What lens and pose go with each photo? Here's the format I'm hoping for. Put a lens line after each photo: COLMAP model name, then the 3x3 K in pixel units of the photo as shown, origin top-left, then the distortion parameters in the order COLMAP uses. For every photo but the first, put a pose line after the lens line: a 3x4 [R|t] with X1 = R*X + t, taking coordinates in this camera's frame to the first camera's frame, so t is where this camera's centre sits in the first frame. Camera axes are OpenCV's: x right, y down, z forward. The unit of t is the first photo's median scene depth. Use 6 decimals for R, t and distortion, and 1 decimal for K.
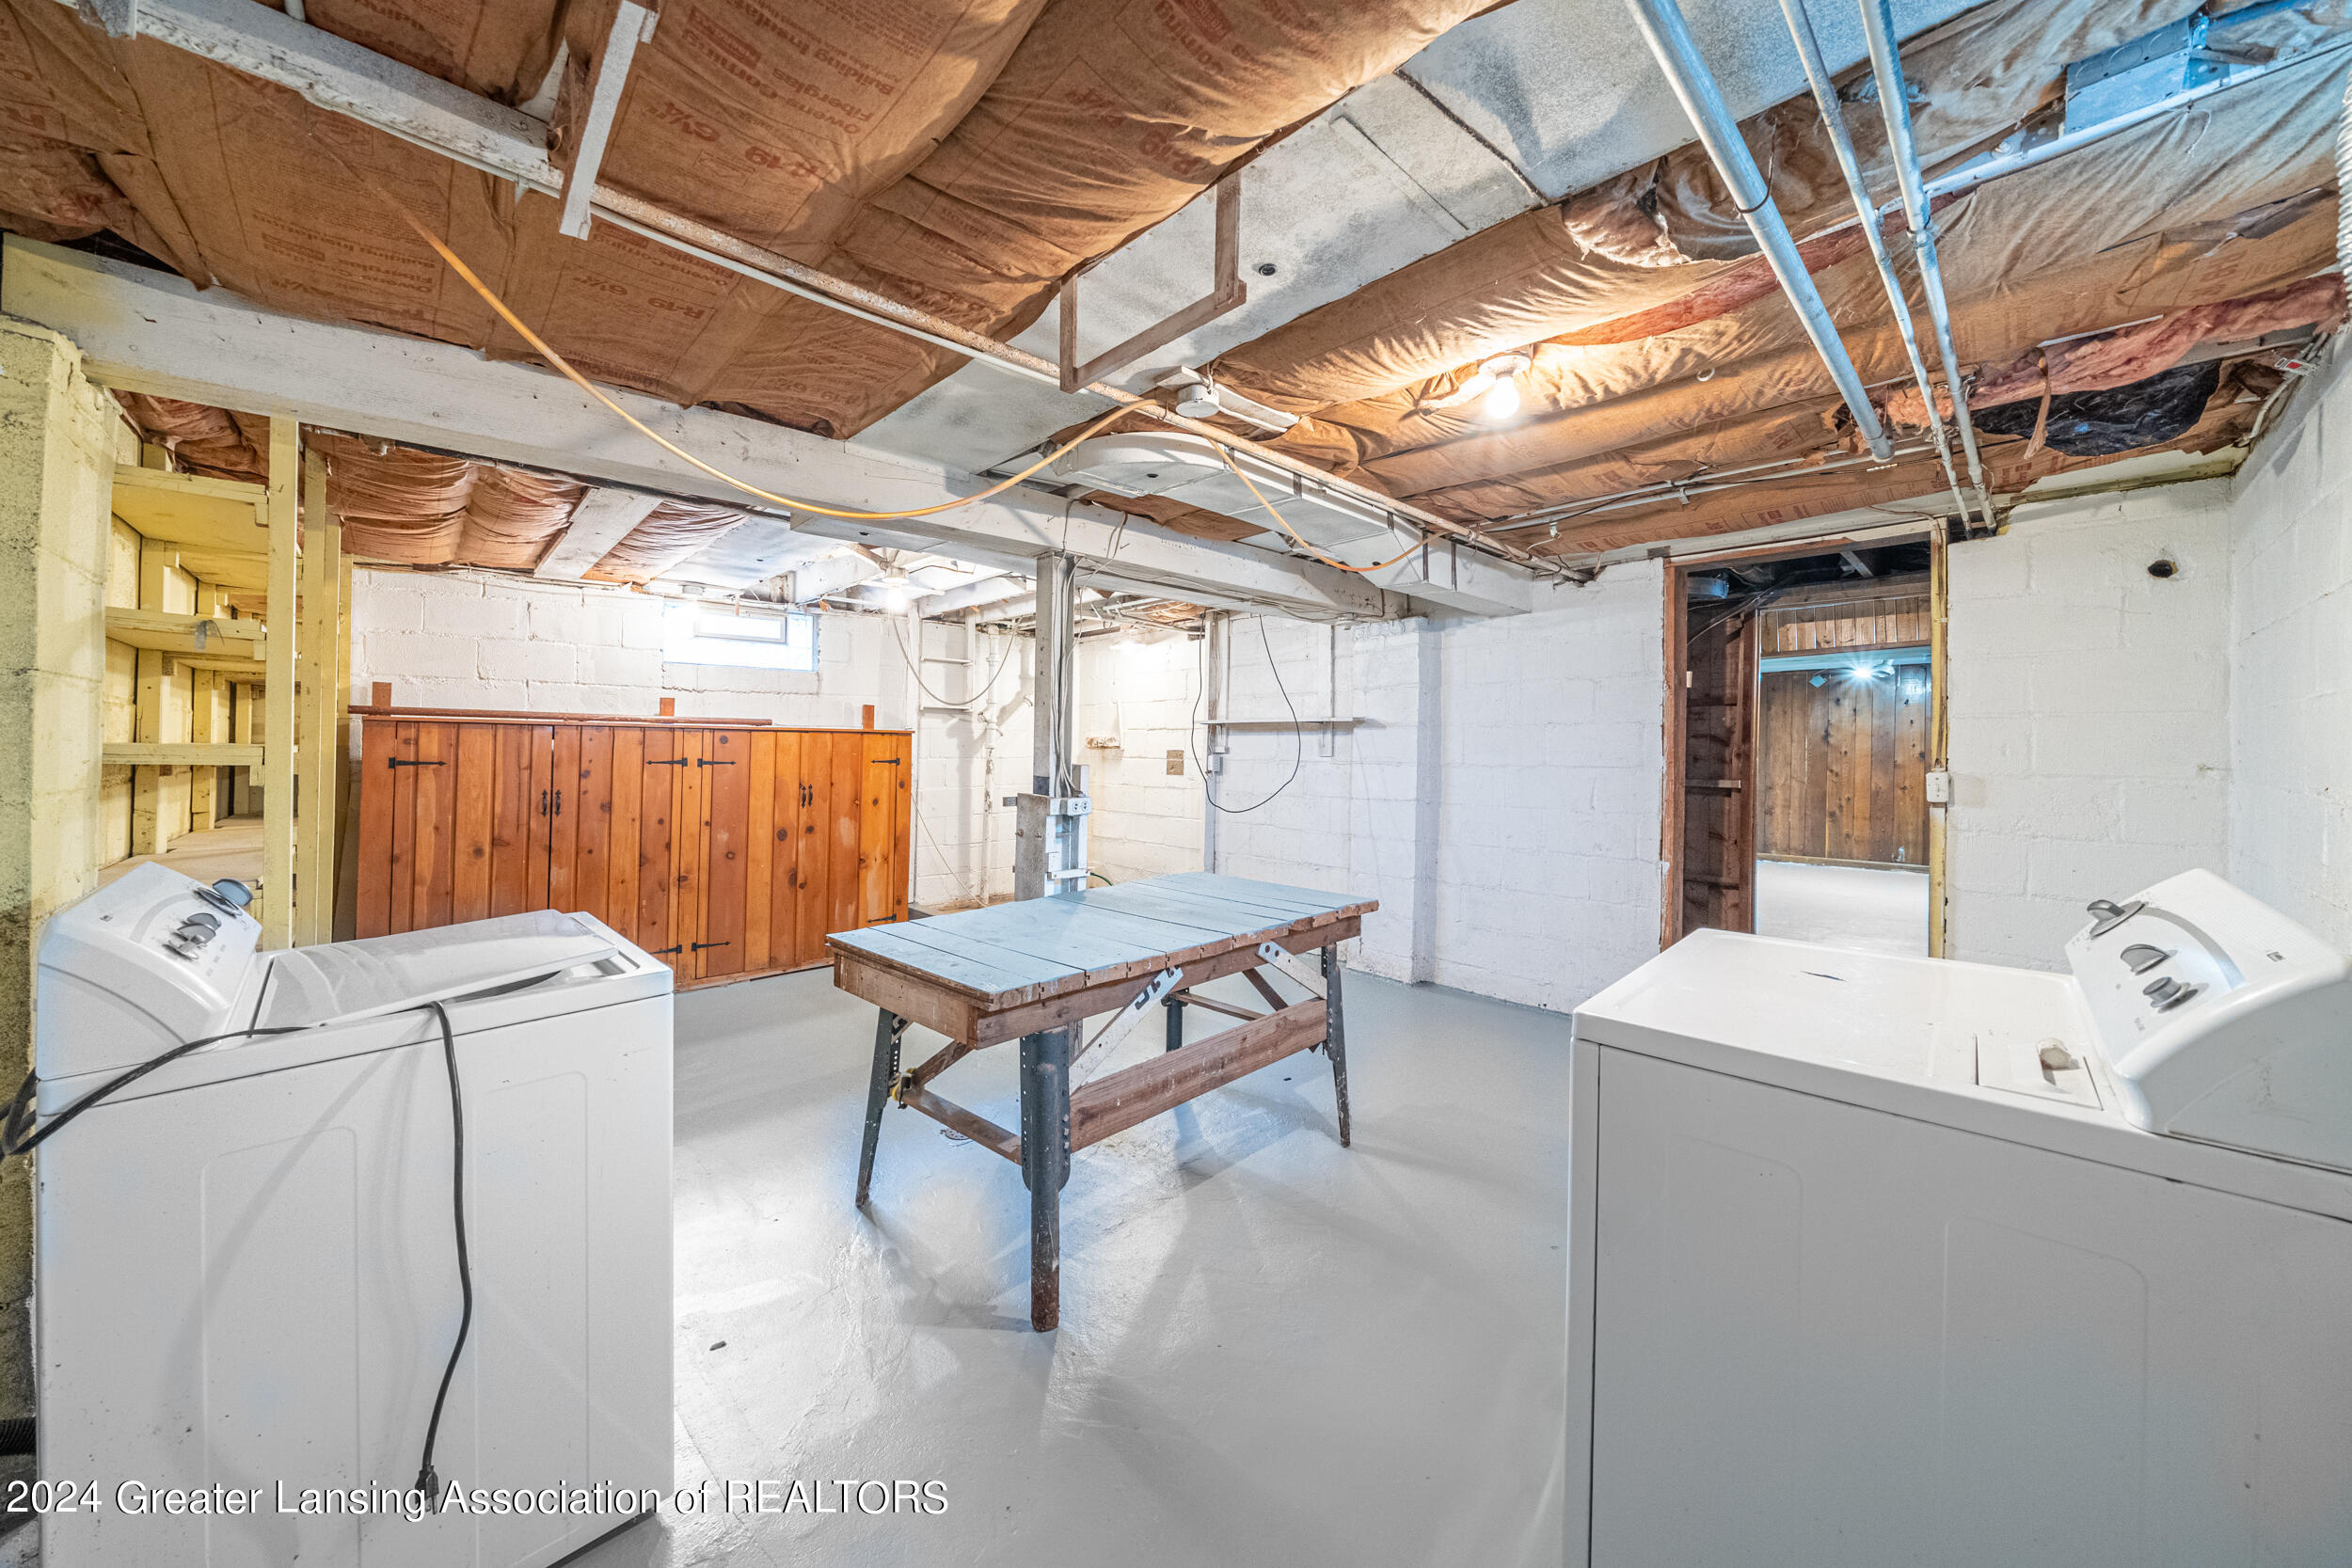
lens RADIAL K [[829.5, 0, 1173.5], [0, 829.5, 746.0], [0, 0, 1]] dist [-0.020523, 0.000078]
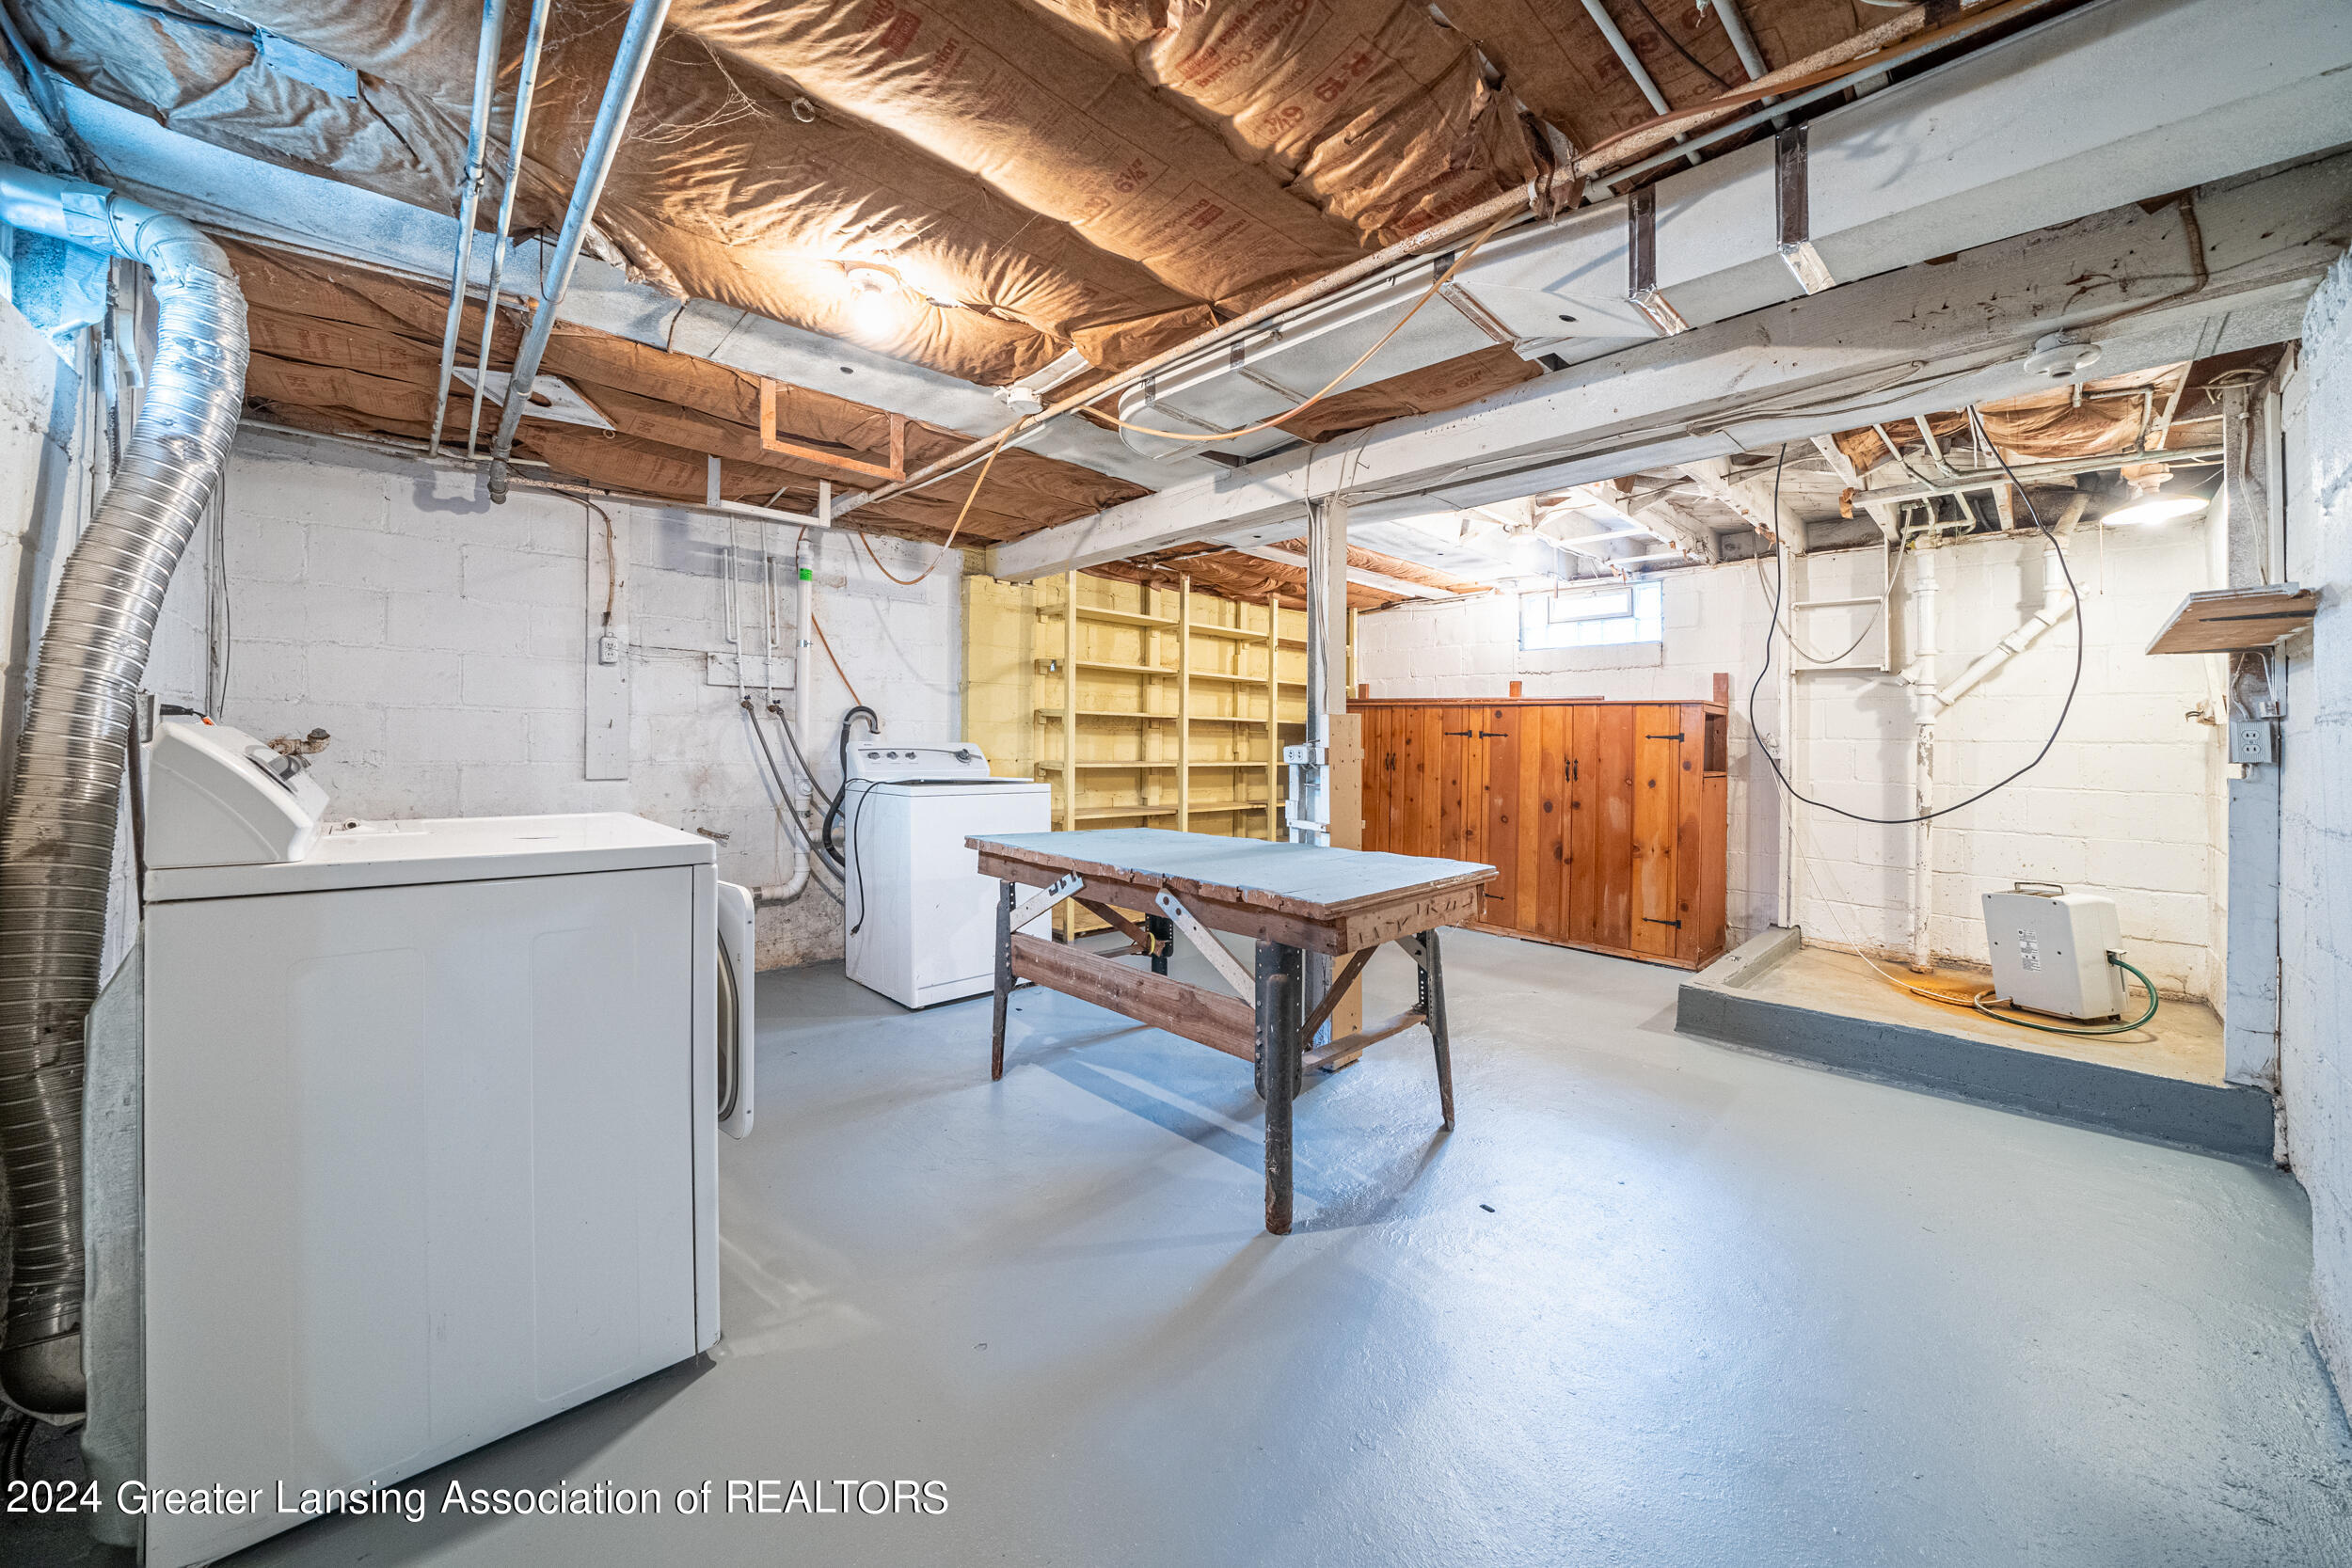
lens RADIAL K [[829.5, 0, 1173.5], [0, 829.5, 746.0], [0, 0, 1]] dist [-0.020523, 0.000078]
pose [[-0.016563, 0.004171, -0.999854, 0.586168], [-0.021799, 0.999752, 0.004532, 0.040091], [0.999625, 0.021871, -0.016468, 0.583701]]
